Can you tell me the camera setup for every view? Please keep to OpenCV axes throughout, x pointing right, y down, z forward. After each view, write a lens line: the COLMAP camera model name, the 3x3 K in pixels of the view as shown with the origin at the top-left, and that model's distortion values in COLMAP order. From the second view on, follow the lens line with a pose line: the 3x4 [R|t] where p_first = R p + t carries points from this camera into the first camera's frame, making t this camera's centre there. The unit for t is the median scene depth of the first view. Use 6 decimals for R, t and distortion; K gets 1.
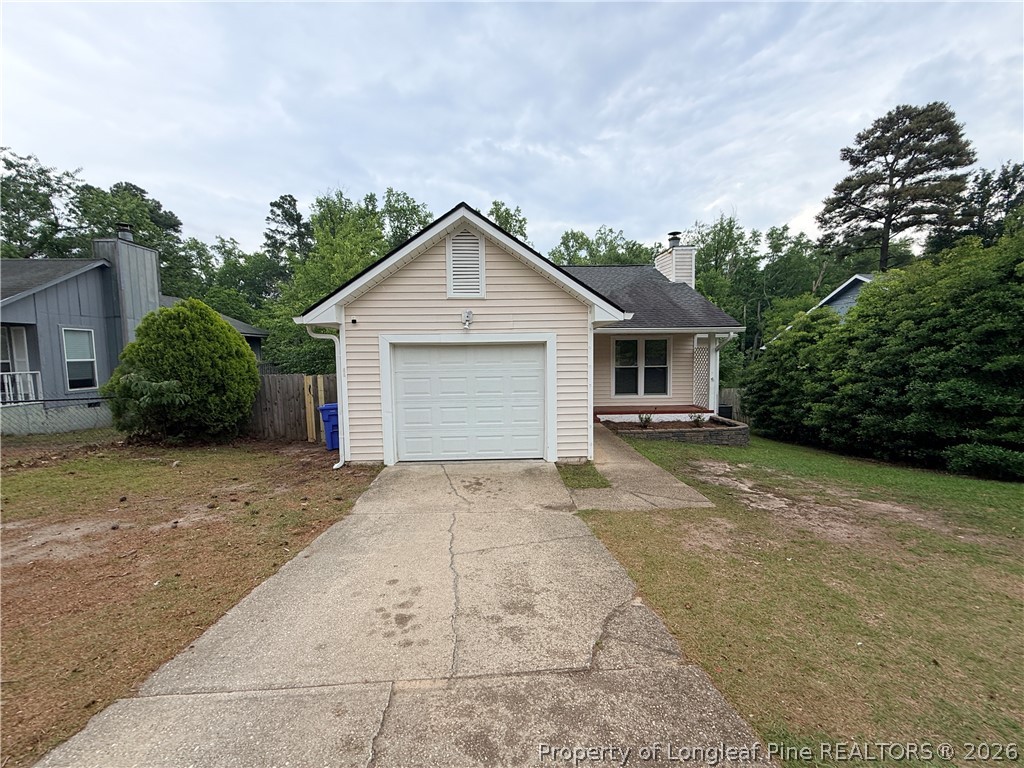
lens RADIAL K [[406.9, 0, 511.9], [0, 406.9, 385.8], [0, 0, 1]] dist [0.002723, -0.000852]
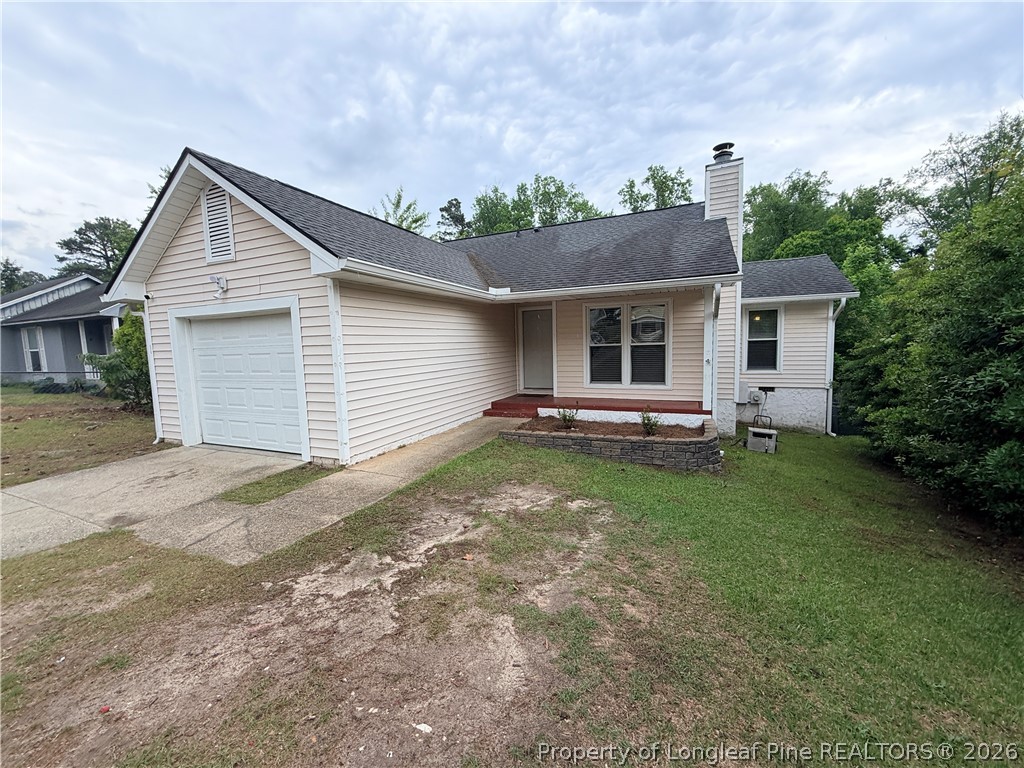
lens RADIAL K [[406.9, 0, 512.2], [0, 406.9, 383.5], [0, 0, 1]] dist [0.002723, -0.000852]
pose [[0.897912, 0.028793, -0.439232, 0.456570], [-0.017351, 0.999398, 0.030043, 0.003538], [0.439833, -0.019355, 0.897871, 0.267981]]
